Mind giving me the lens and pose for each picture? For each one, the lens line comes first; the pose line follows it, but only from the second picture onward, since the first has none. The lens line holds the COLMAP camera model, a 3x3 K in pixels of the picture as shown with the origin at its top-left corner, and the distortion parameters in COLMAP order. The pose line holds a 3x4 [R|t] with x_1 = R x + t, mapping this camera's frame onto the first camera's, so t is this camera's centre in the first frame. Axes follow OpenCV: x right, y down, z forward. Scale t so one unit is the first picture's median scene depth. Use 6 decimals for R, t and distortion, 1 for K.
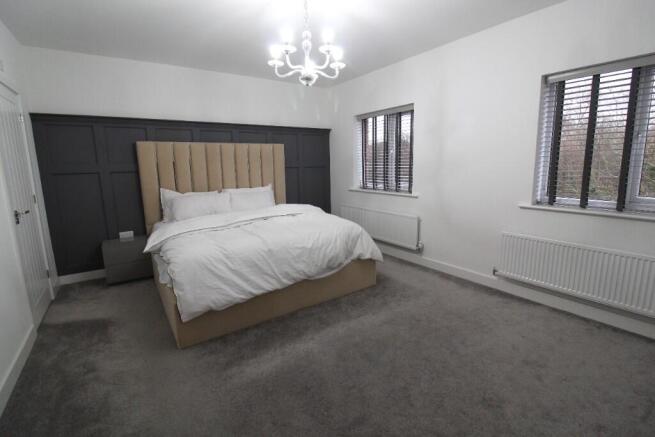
lens RADIAL K [[305.9, 0, 327.6], [0, 305.9, 215.5], [0, 0, 1]] dist [0.000413, 0.000084]
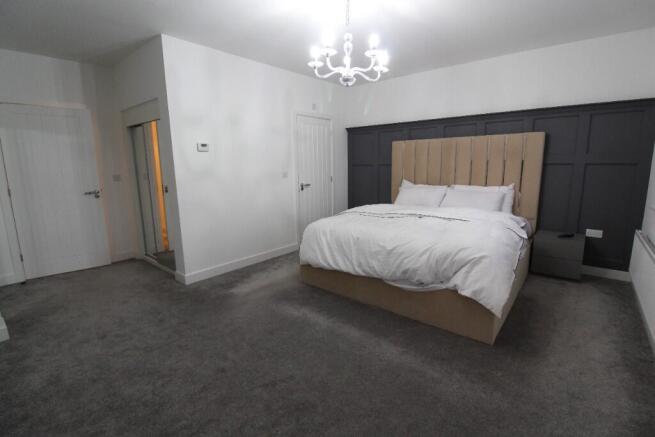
lens RADIAL K [[305.9, 0, 327.4], [0, 305.9, 218.1], [0, 0, 1]] dist [0.000413, 0.000084]
pose [[0.258518, 0.188828, -0.947371, 0.771115], [-0.157203, 0.975860, 0.151609, -0.103475], [0.953129, 0.109736, 0.281962, 0.538487]]
